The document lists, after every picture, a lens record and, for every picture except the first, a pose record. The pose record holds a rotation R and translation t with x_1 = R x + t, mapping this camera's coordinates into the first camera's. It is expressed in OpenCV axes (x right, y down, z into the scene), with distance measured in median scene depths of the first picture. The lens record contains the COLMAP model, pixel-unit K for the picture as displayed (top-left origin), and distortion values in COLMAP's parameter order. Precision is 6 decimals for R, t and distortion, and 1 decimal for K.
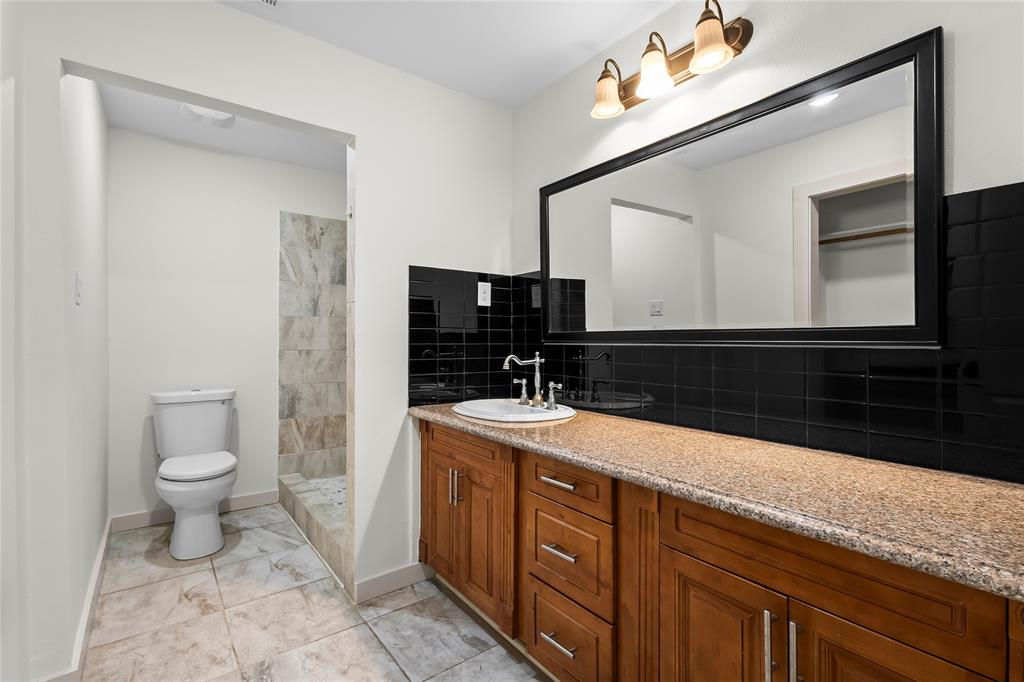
lens RADIAL K [[472.2, 0, 513.4], [0, 472.2, 340.8], [0, 0, 1]] dist [0.002305, 0.000209]
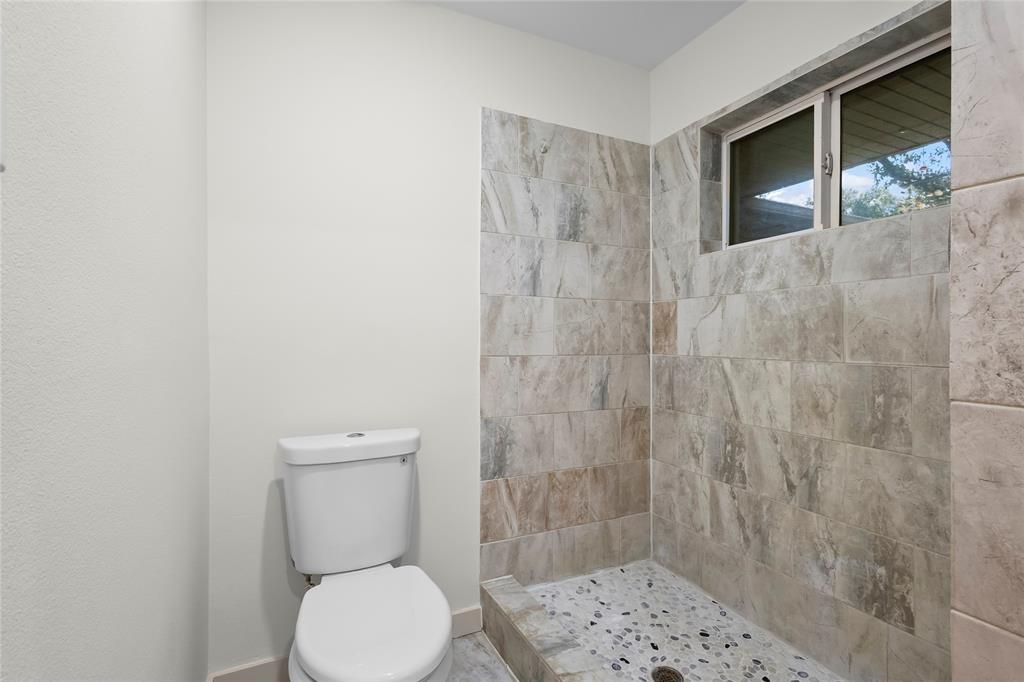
lens RADIAL K [[472.2, 0, 509.2], [0, 472.2, 339.5], [0, 0, 1]] dist [0.002305, 0.000209]
pose [[0.981339, 0.000978, -0.192281, -0.348387], [-0.000030, 0.999988, 0.004933, -0.002789], [0.192284, -0.004835, 0.981327, 0.448698]]
